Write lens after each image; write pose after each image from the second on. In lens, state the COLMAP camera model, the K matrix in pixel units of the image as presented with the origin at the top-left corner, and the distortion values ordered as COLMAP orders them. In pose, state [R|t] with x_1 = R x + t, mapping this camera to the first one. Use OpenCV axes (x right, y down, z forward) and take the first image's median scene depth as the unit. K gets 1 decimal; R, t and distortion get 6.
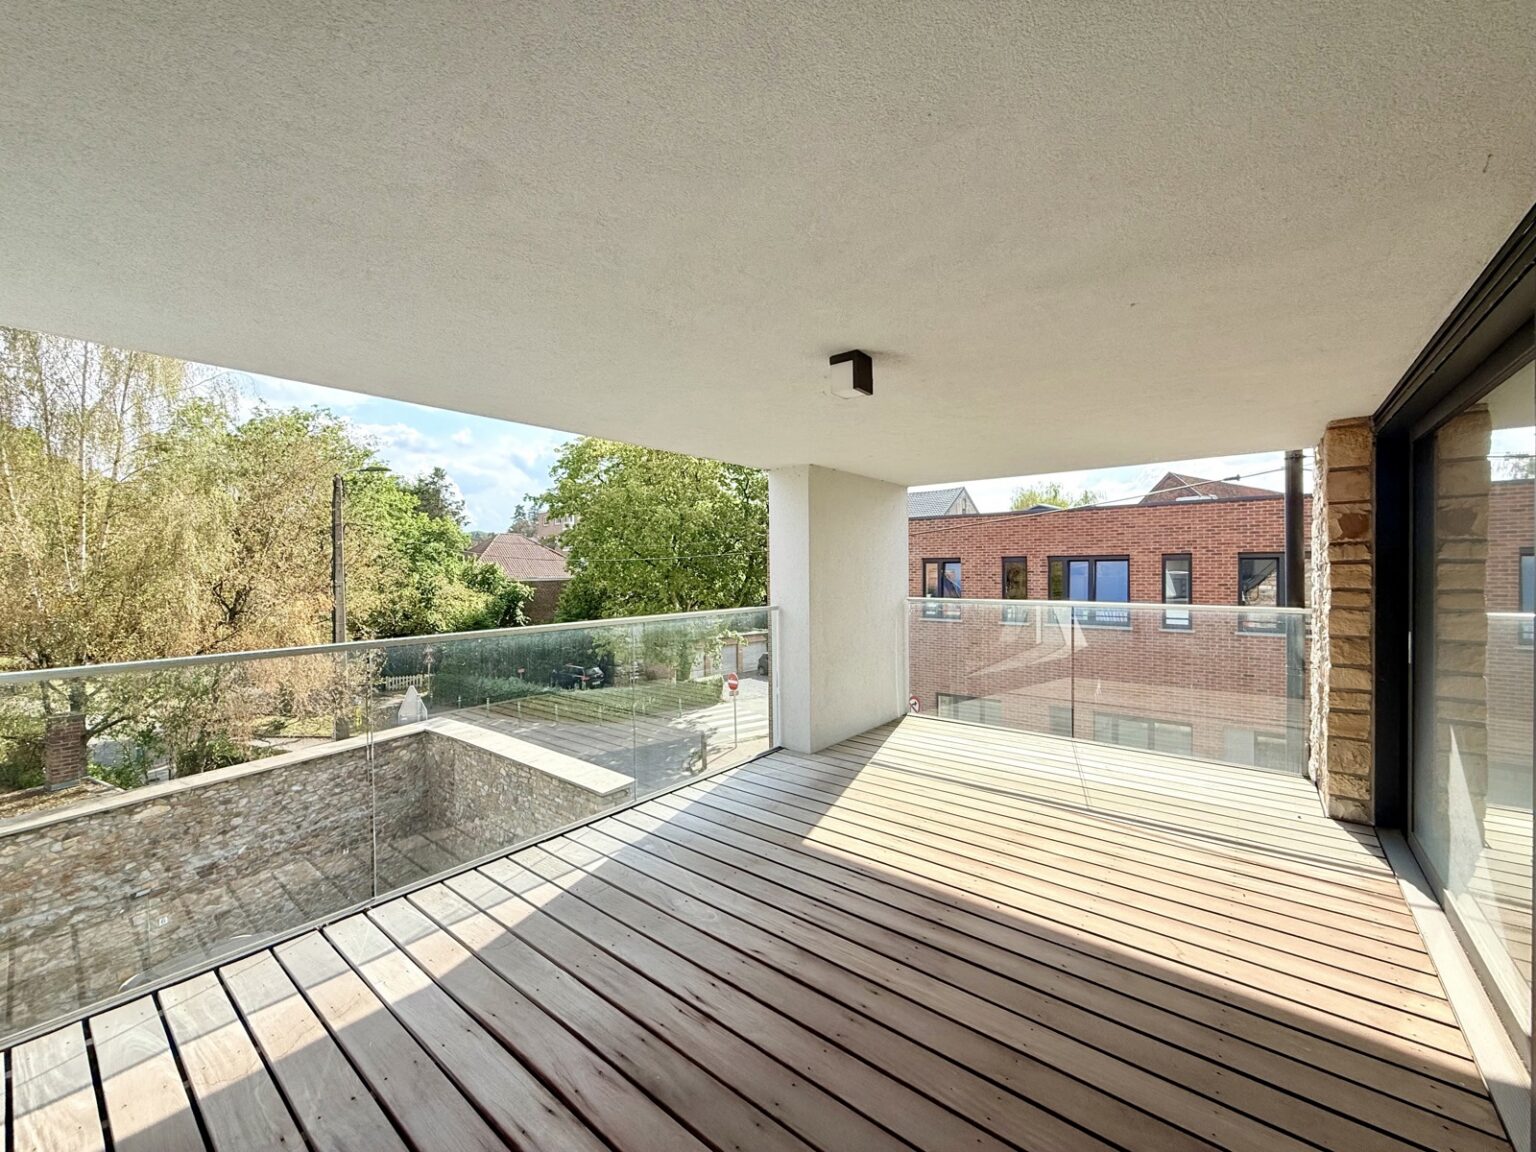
lens RADIAL K [[611.1, 0, 764.7], [0, 611.1, 574.2], [0, 0, 1]] dist [-0.001495, 0.000050]
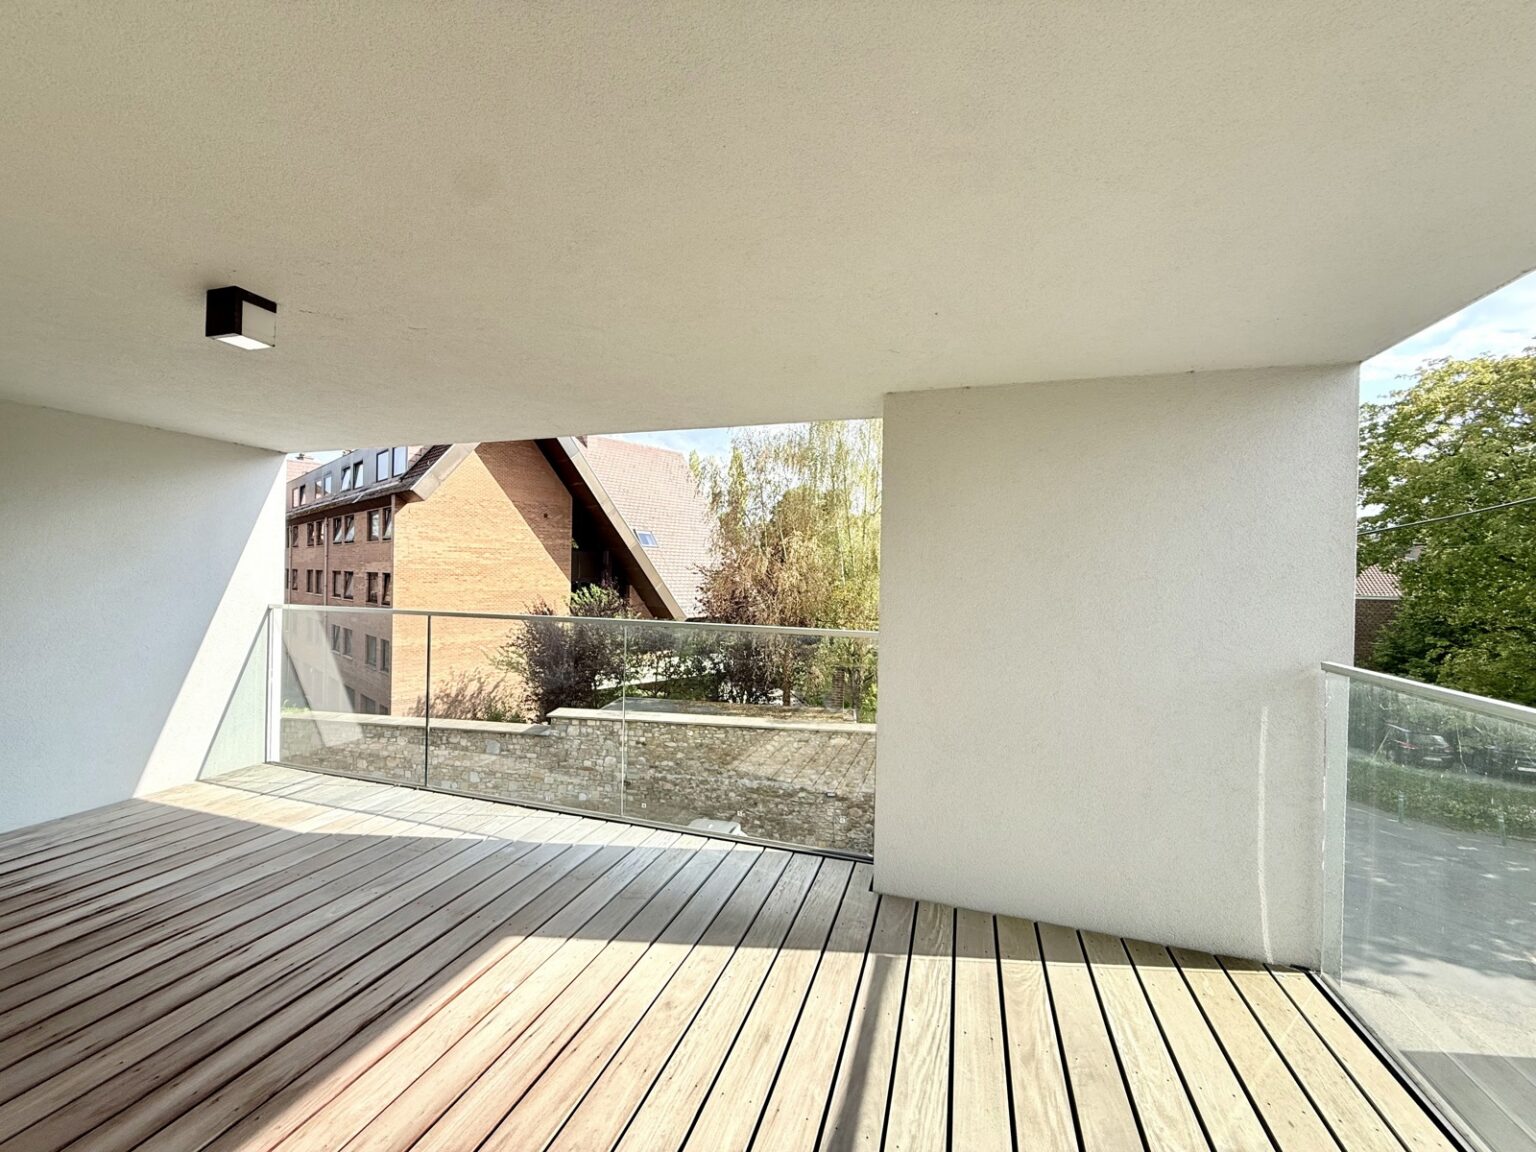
lens RADIAL K [[611.1, 0, 764.7], [0, 611.1, 574.2], [0, 0, 1]] dist [-0.001495, 0.000050]
pose [[0.359466, 0.017326, -0.932997, 0.557758], [-0.032465, 0.999455, 0.006052, -0.007002], [0.932593, 0.028115, 0.359832, 0.662946]]
